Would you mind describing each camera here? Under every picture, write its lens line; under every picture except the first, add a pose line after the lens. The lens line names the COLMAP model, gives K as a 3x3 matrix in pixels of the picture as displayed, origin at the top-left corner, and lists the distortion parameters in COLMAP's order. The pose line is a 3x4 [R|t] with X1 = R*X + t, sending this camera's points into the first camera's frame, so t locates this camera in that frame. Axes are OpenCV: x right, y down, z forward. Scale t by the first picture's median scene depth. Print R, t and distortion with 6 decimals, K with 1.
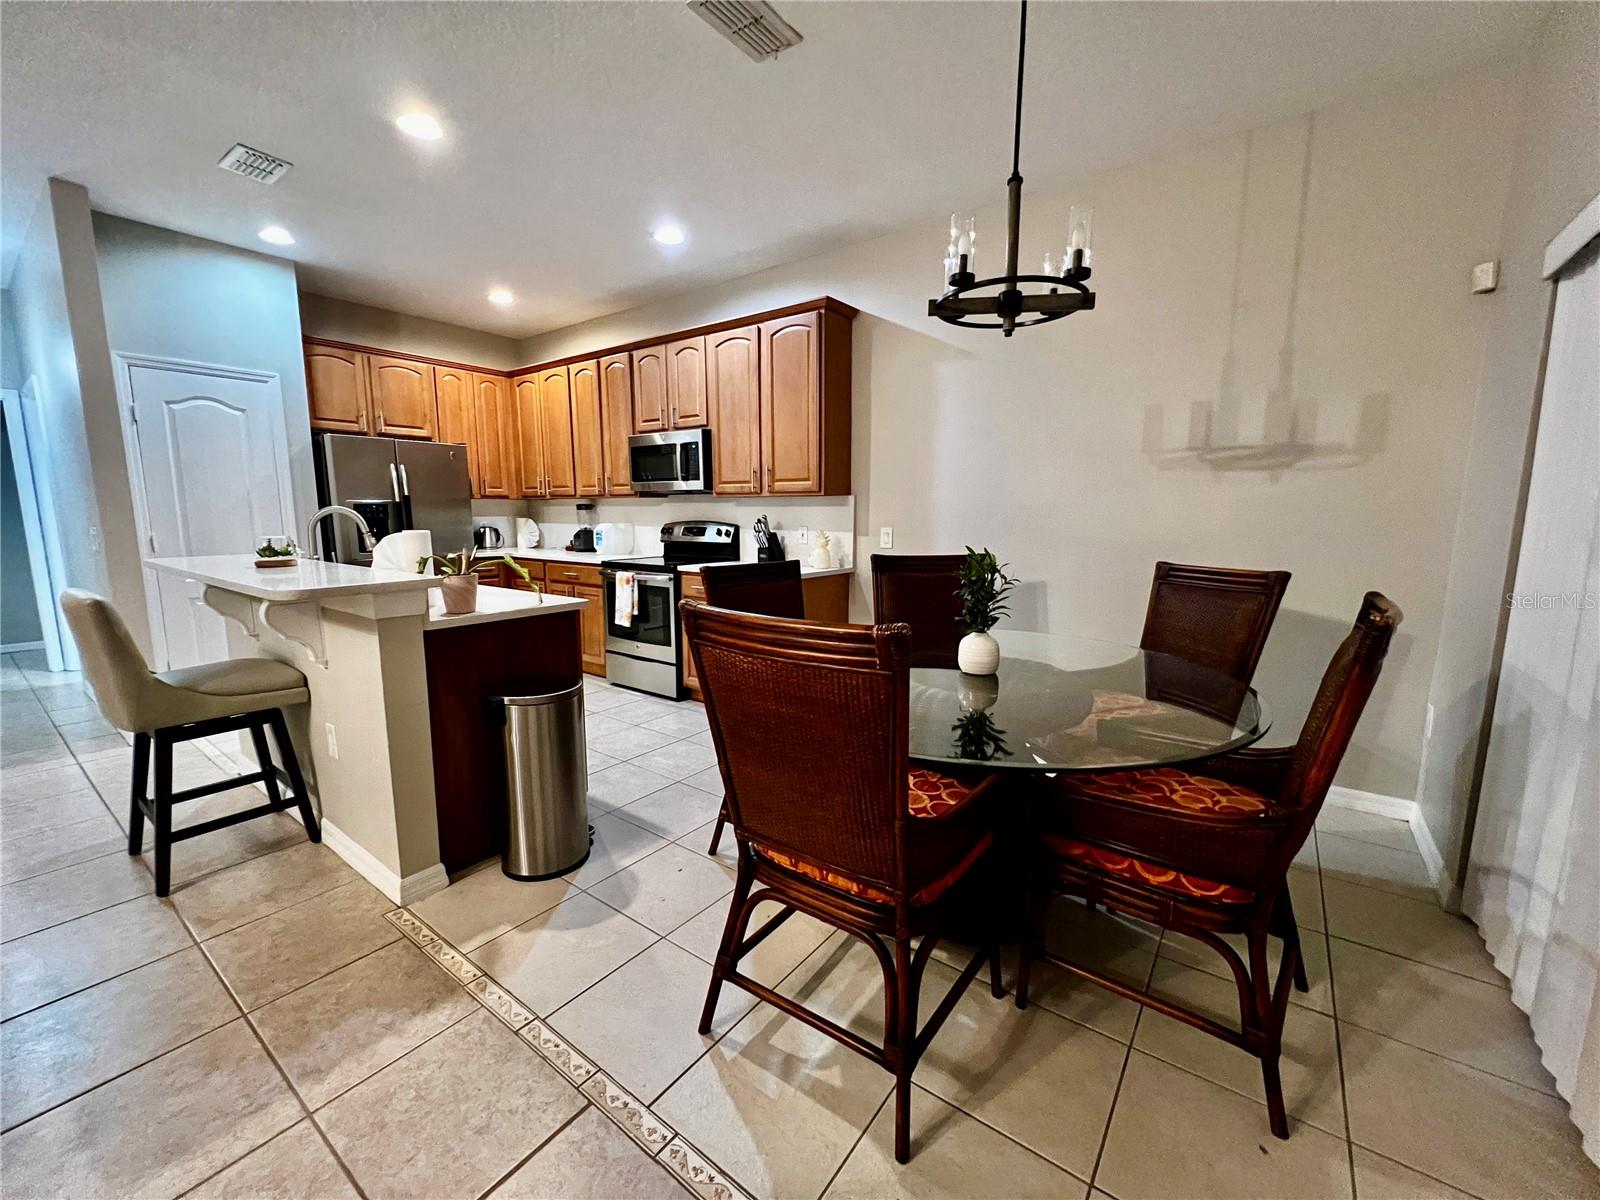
lens RADIAL K [[640.0, 0, 800.3], [0, 640.0, 602.8], [0, 0, 1]] dist [-0.000684, 0.000127]
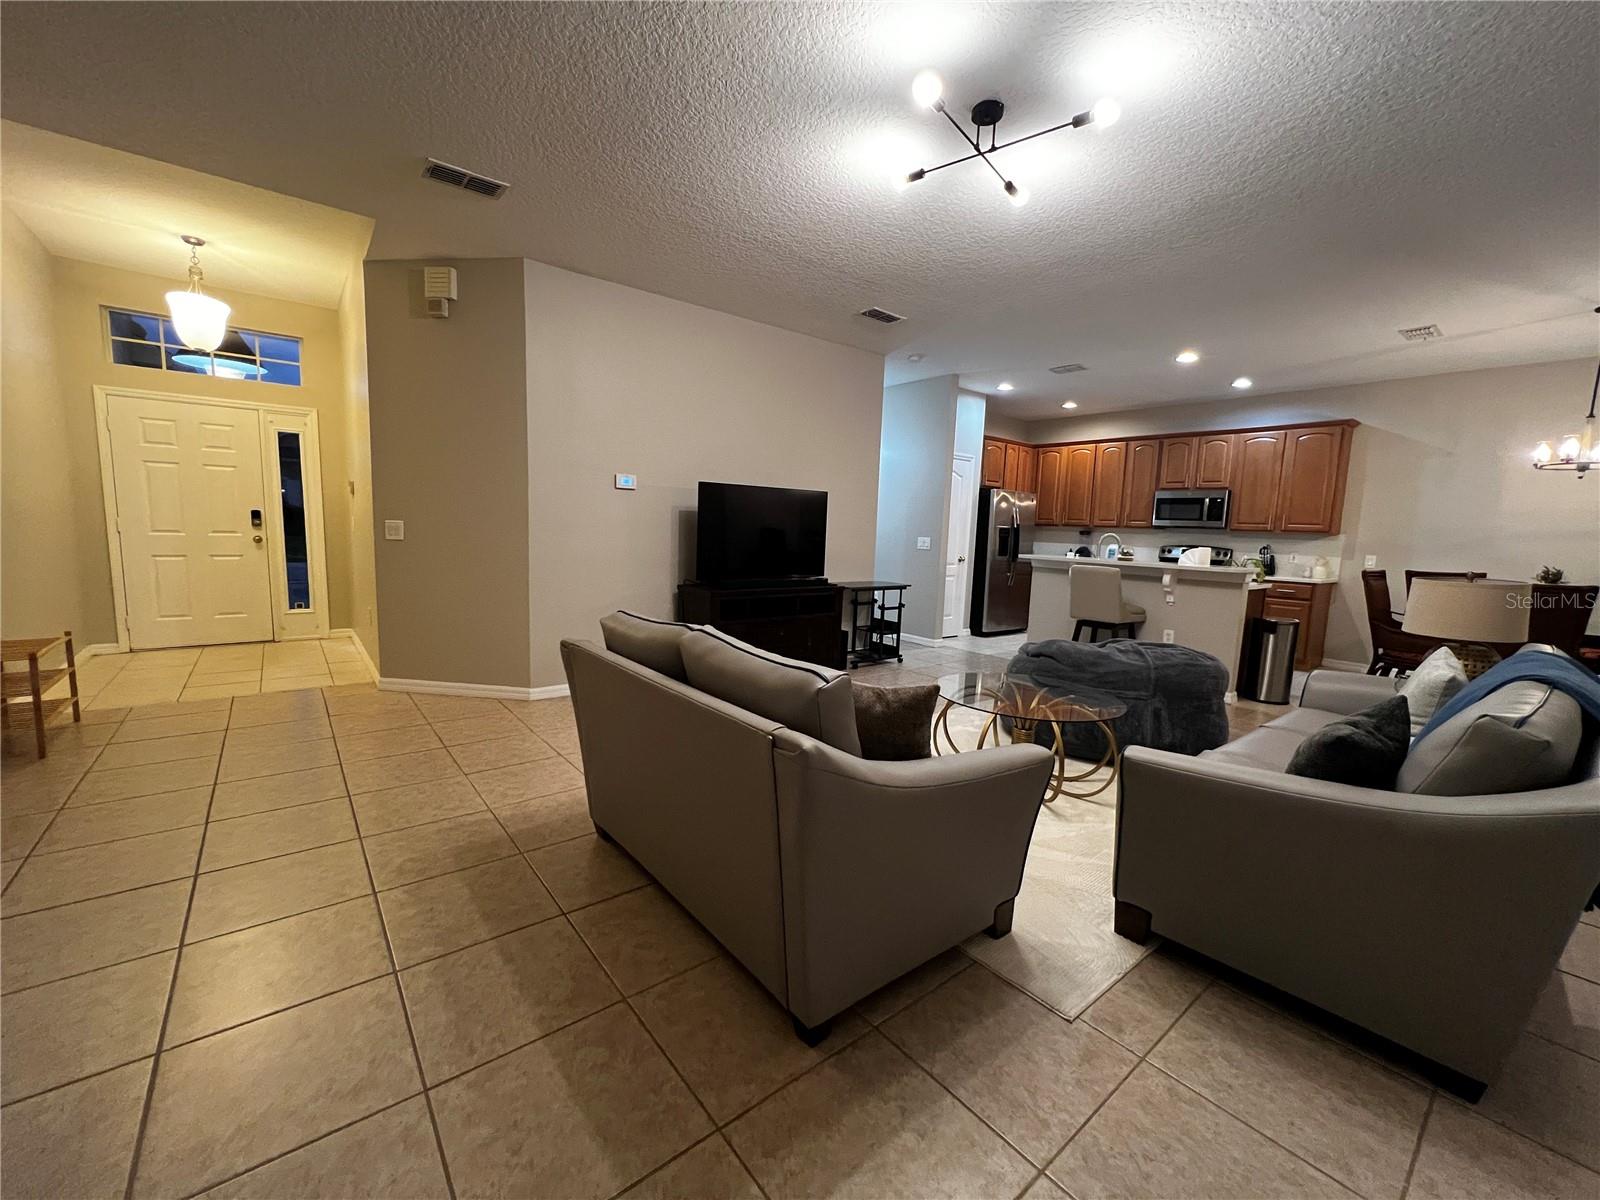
lens RADIAL K [[643.3, 0, 801.4], [0, 643.3, 603.0], [0, 0, 1]] dist [-0.000398, -0.000048]
pose [[0.966337, 0.064533, -0.249053, -0.817156], [-0.072044, 0.997177, -0.021151, 0.134854], [0.246985, 0.038382, 0.968259, -0.889779]]
